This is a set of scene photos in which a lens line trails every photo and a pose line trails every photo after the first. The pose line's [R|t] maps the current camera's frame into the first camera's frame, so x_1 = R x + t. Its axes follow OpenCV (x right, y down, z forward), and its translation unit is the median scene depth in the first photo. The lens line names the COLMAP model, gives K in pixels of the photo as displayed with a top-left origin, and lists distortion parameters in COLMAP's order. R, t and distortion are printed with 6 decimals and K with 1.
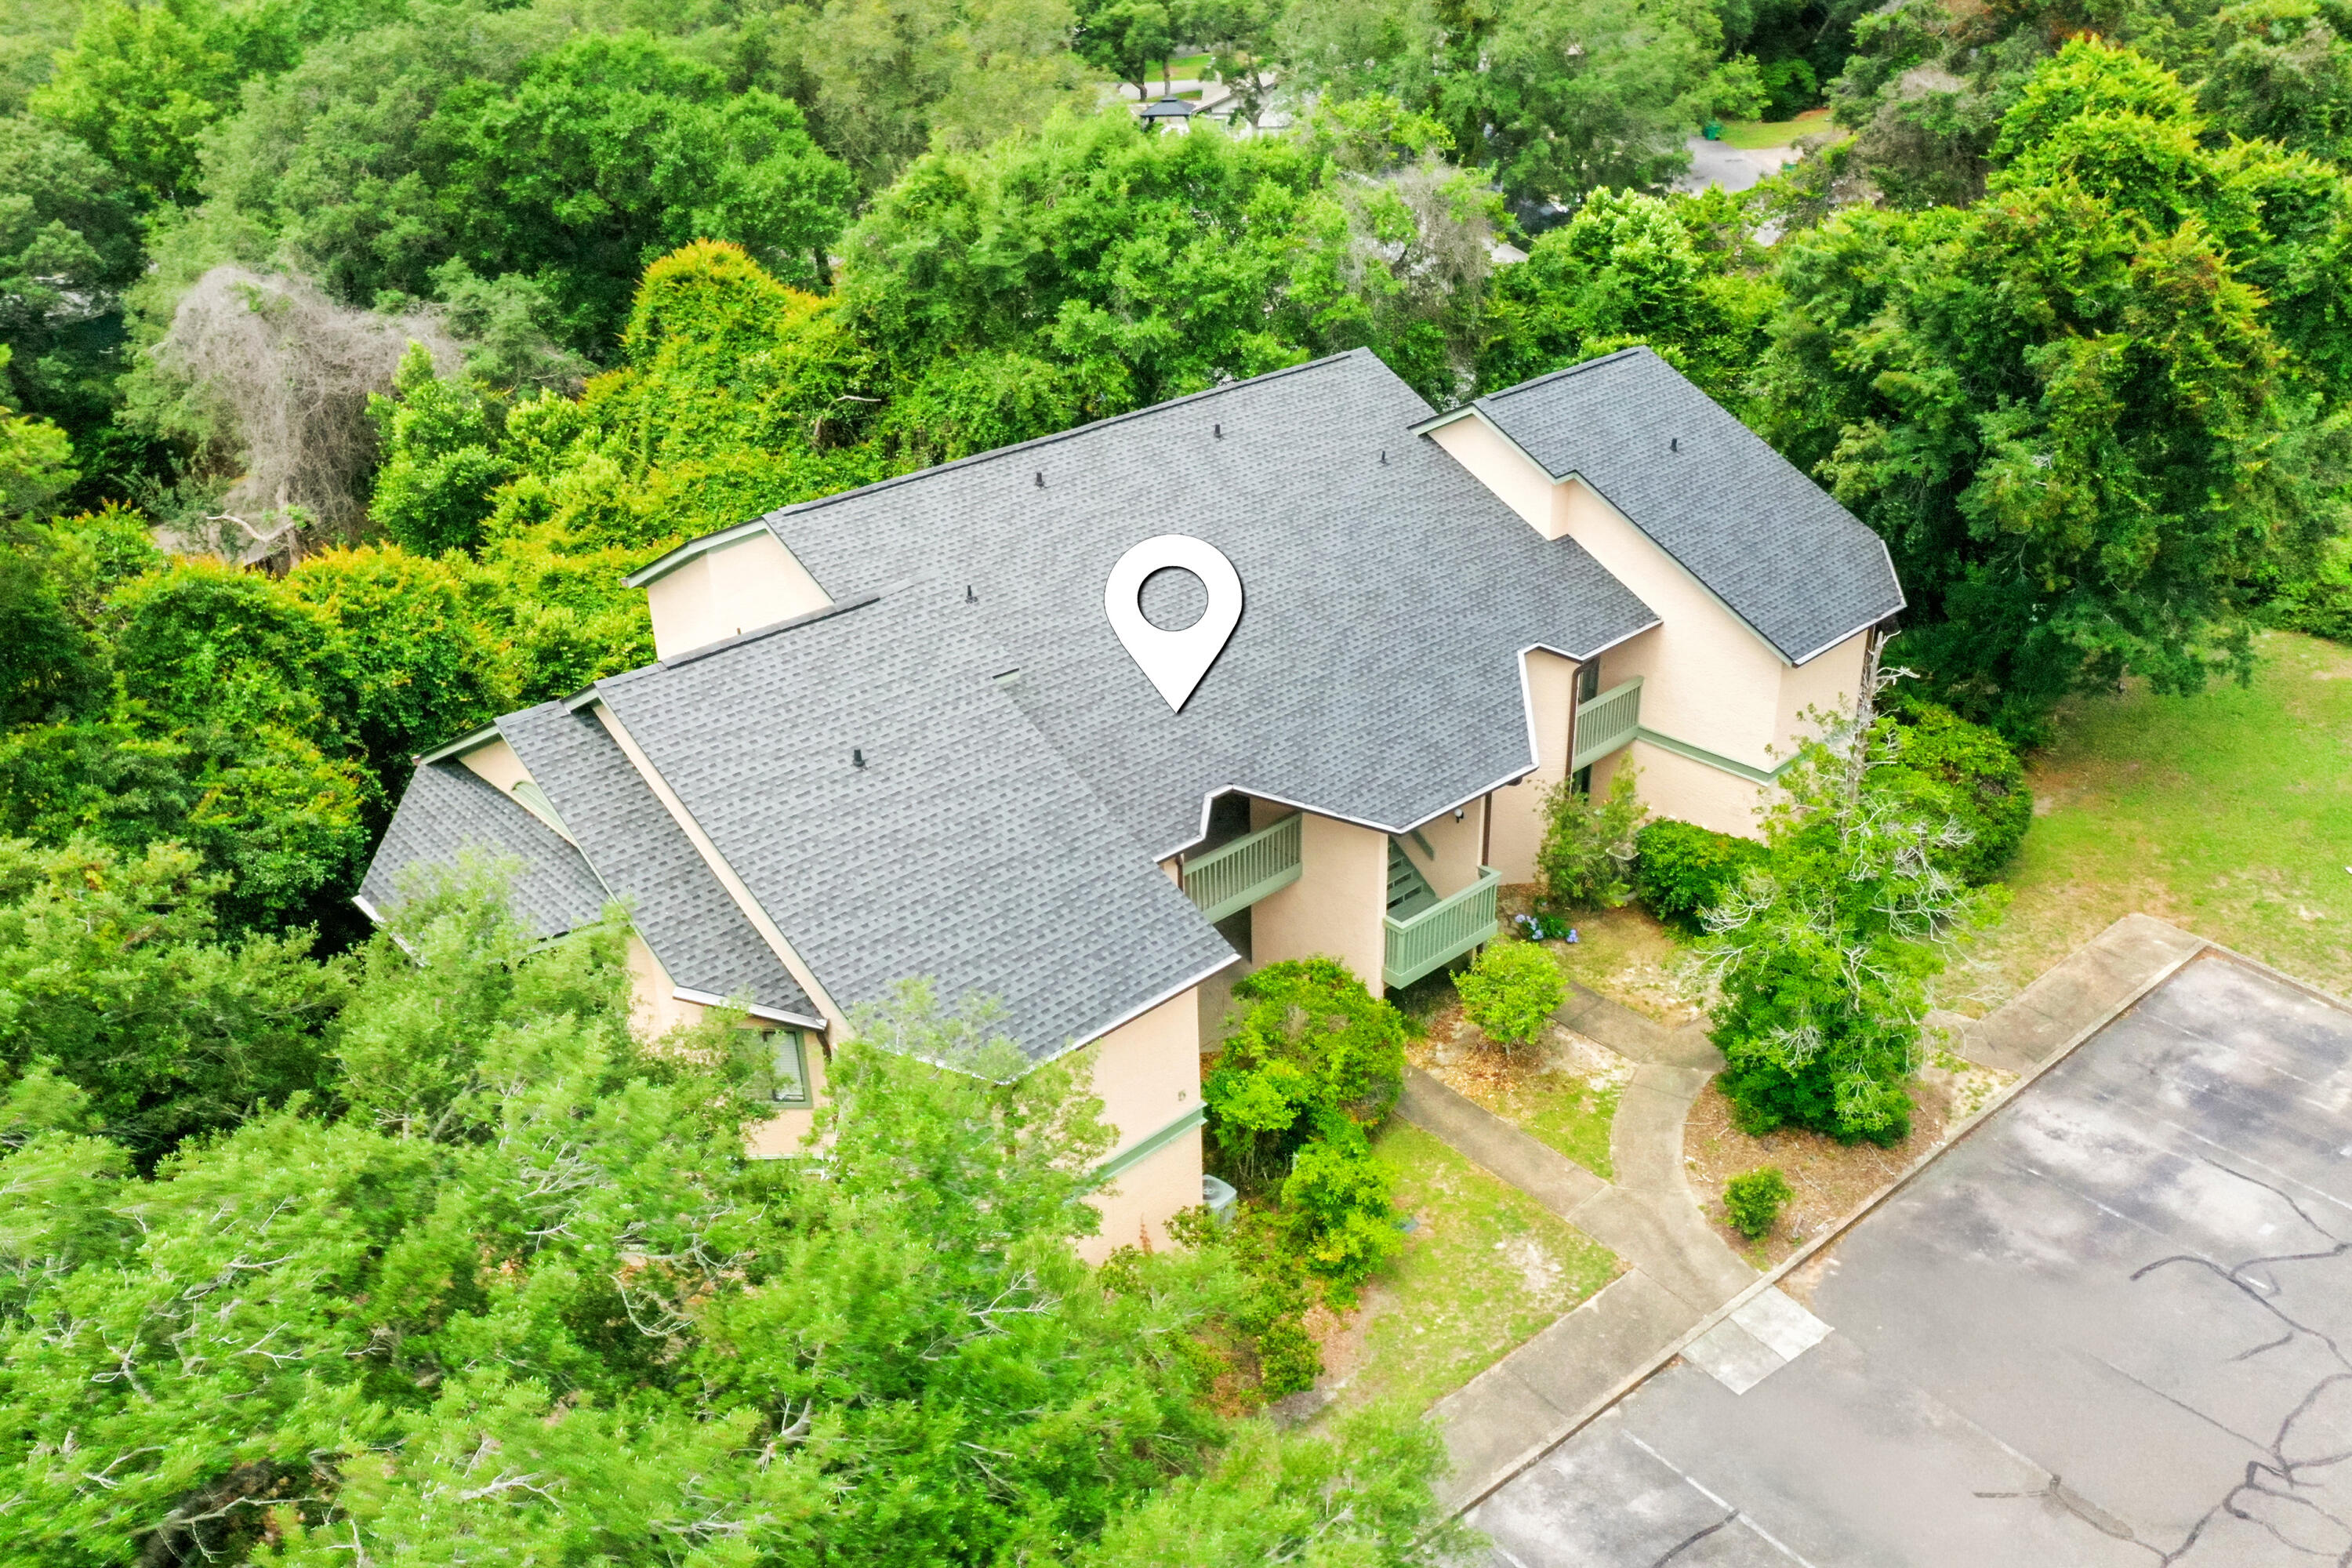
lens RADIAL K [[1846.1, 0, 1176.0], [0, 1846.1, 784.0], [0, 0, 1]] dist [0.003831, -0.002763]
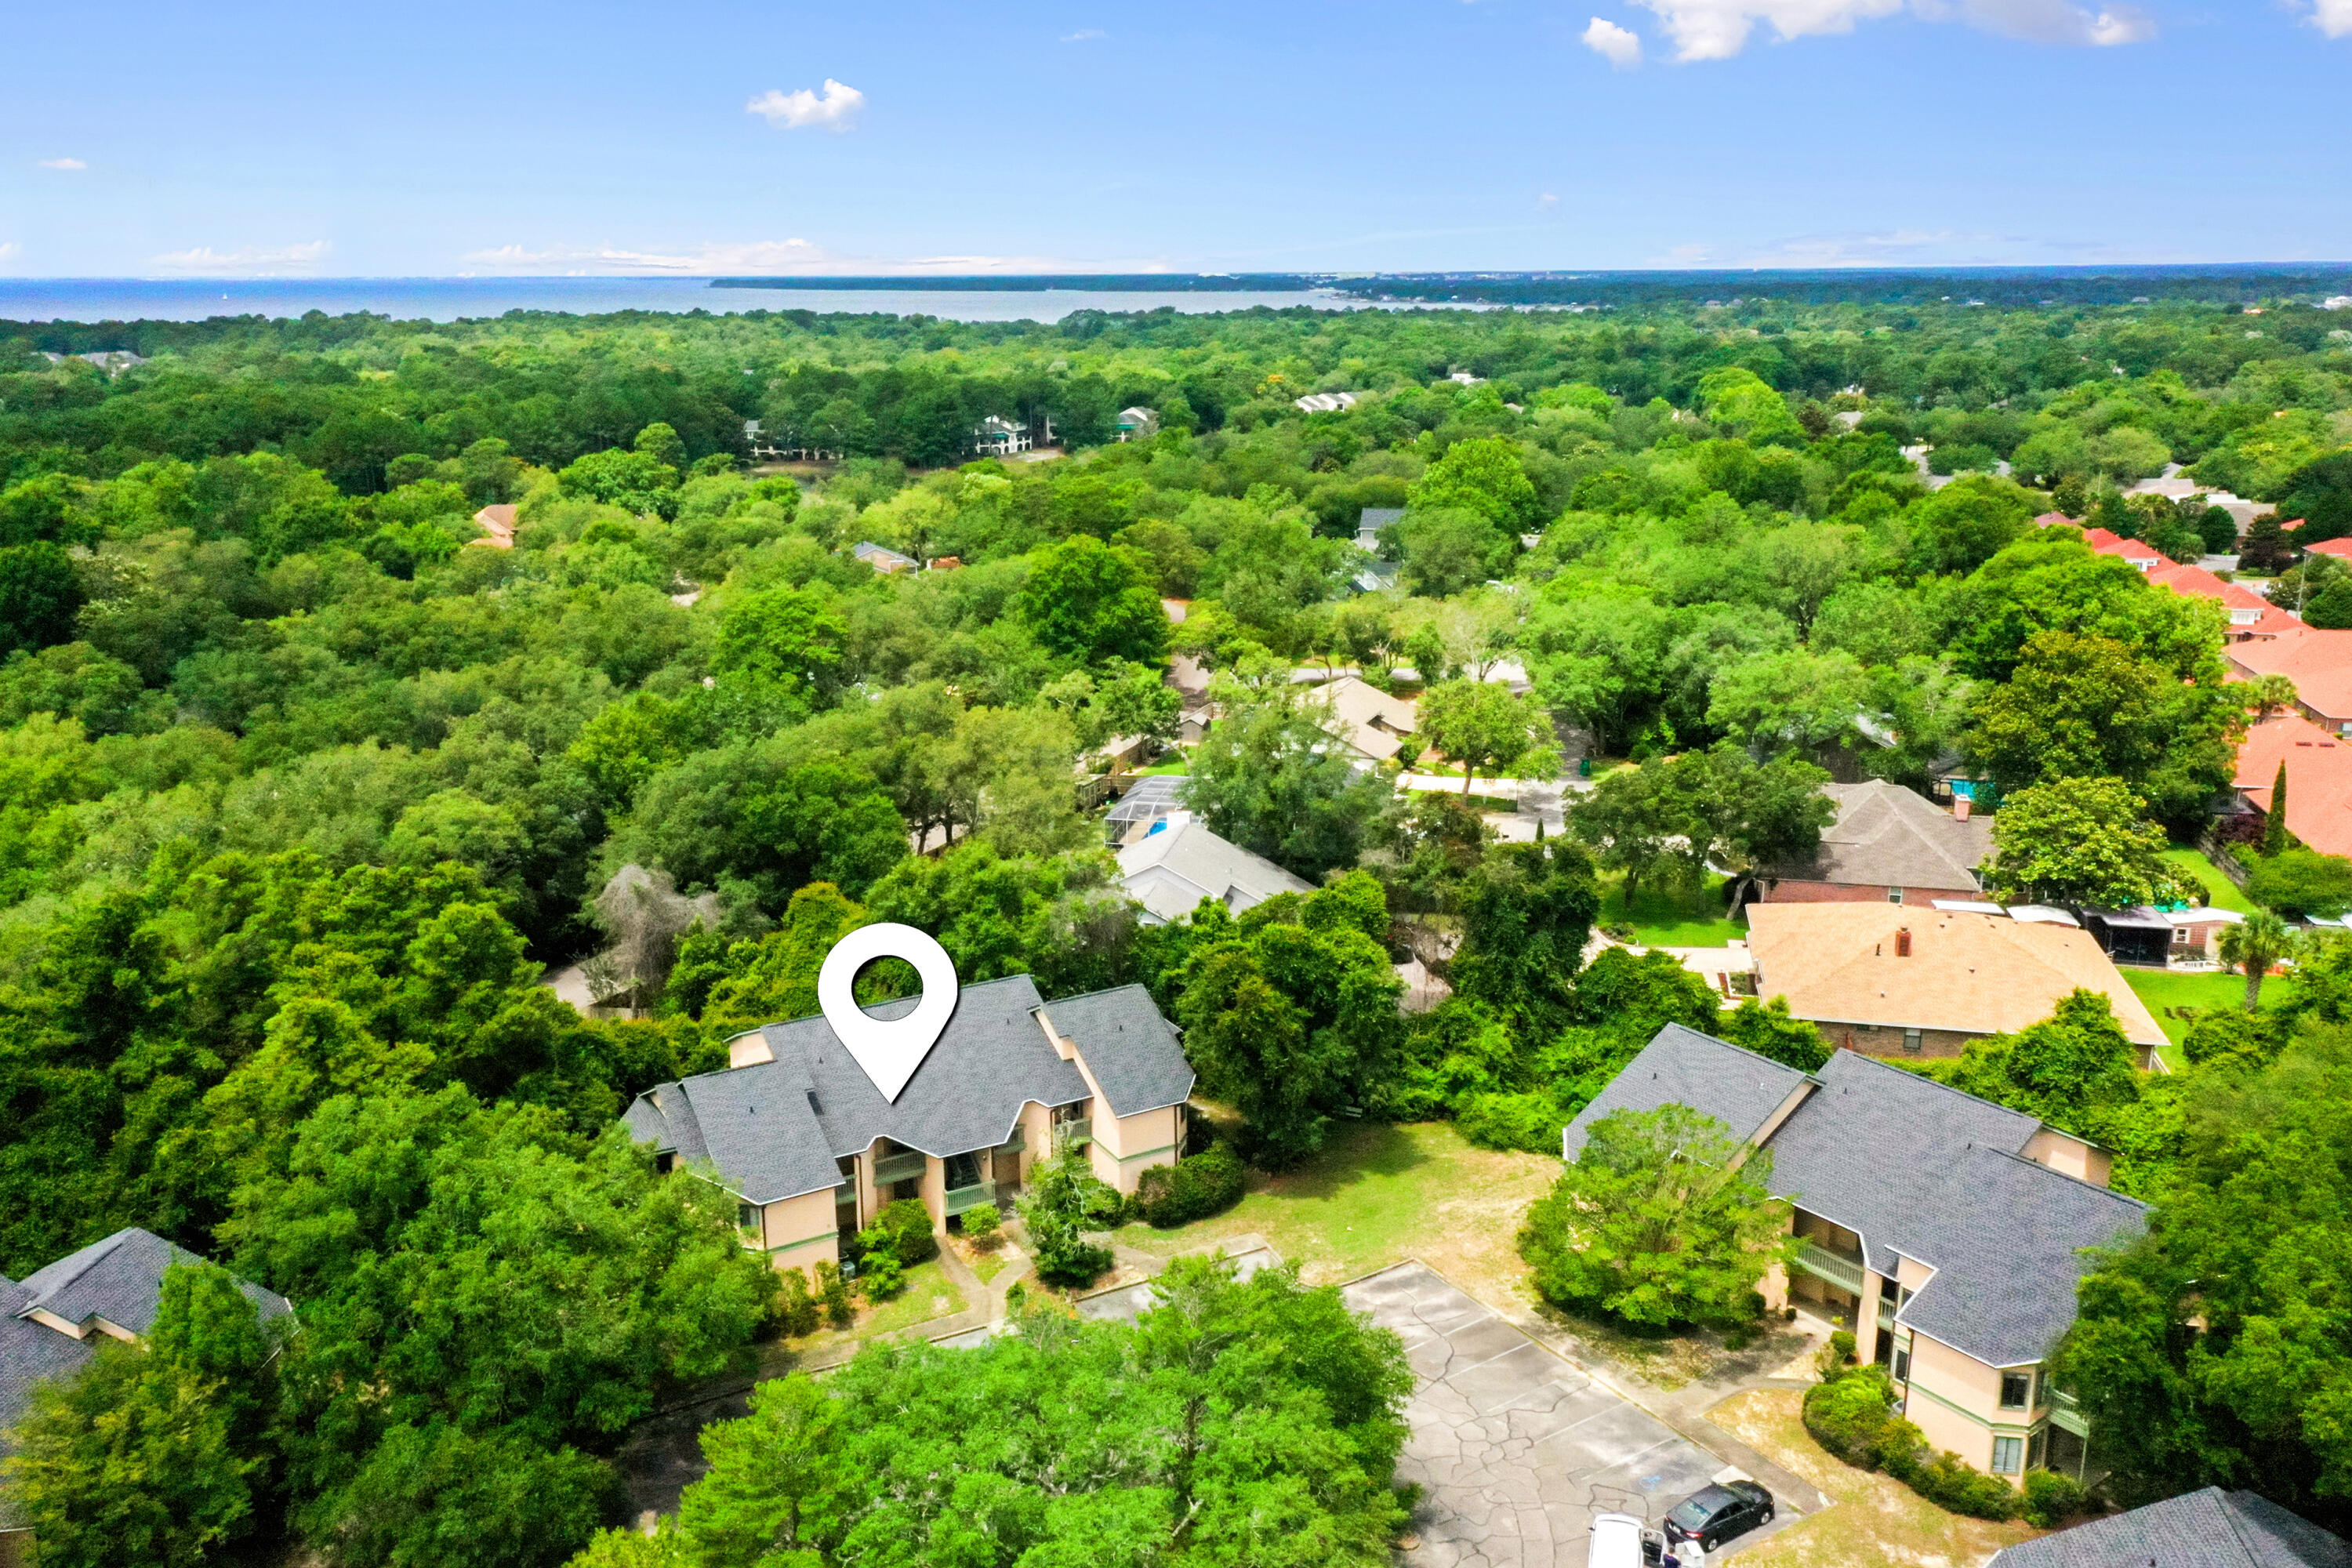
lens RADIAL K [[1846.1, 0, 1176.0], [0, 1846.1, 784.0], [0, 0, 1]] dist [0.003831, -0.002763]
pose [[0.975895, 0.081906, -0.202287, 0.647856], [-0.122647, 0.972517, -0.197913, -0.010913], [0.180517, 0.217952, 0.959120, -1.183403]]
